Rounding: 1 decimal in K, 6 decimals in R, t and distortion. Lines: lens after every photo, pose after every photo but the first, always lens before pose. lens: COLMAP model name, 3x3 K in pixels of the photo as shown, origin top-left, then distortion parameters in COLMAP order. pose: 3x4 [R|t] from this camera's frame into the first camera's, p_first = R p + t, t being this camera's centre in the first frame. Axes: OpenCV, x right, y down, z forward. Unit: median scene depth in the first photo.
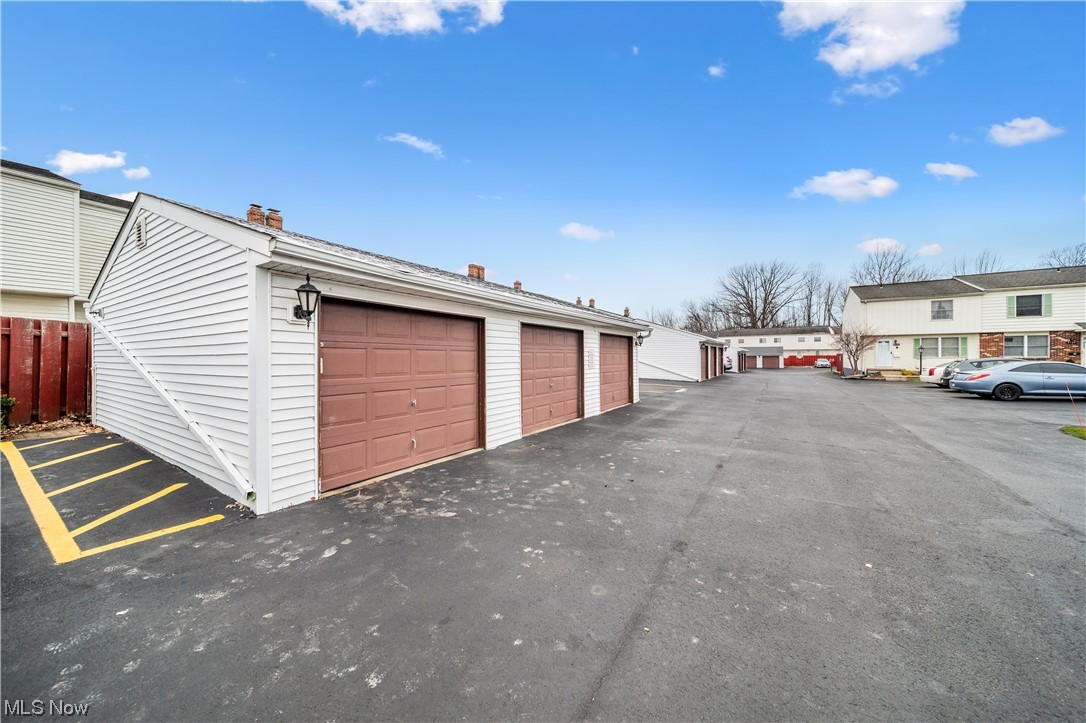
lens RADIAL K [[381.0, 0, 540.5], [0, 381.0, 365.8], [0, 0, 1]] dist [0.003565, -0.001731]
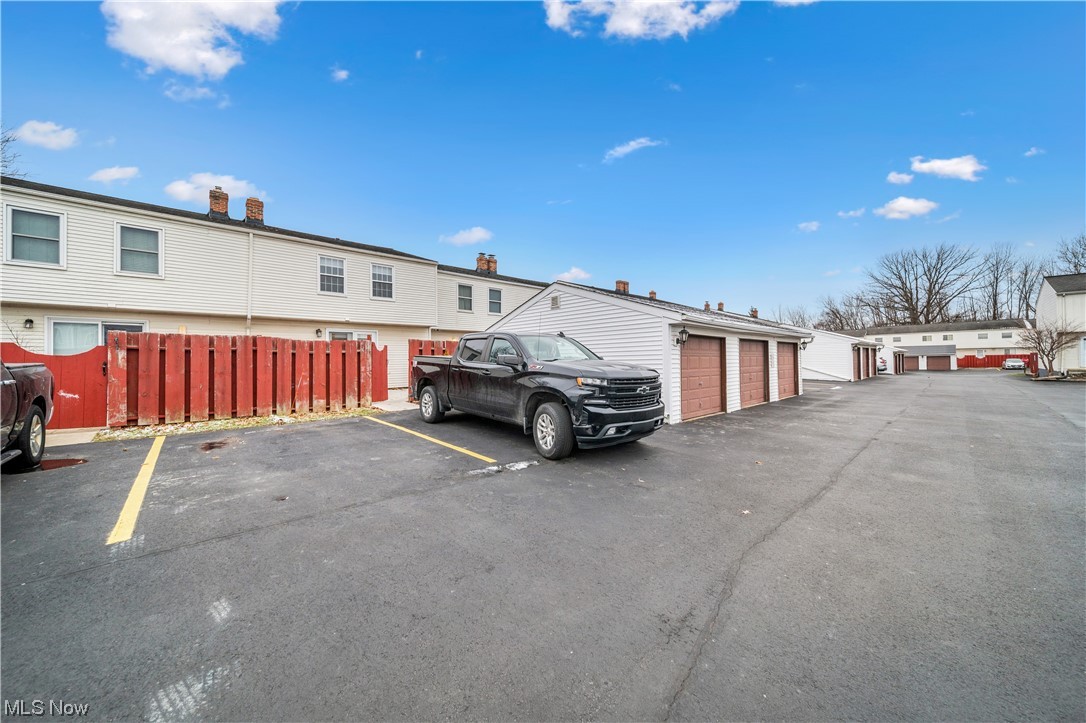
lens RADIAL K [[381.0, 0, 547.8], [0, 381.0, 363.8], [0, 0, 1]] dist [0.003565, -0.001731]
pose [[0.967338, -0.006530, -0.253408, -0.090456], [0.003047, 0.999896, -0.014132, 0.003311], [0.253473, 0.012898, 0.967256, -0.164684]]
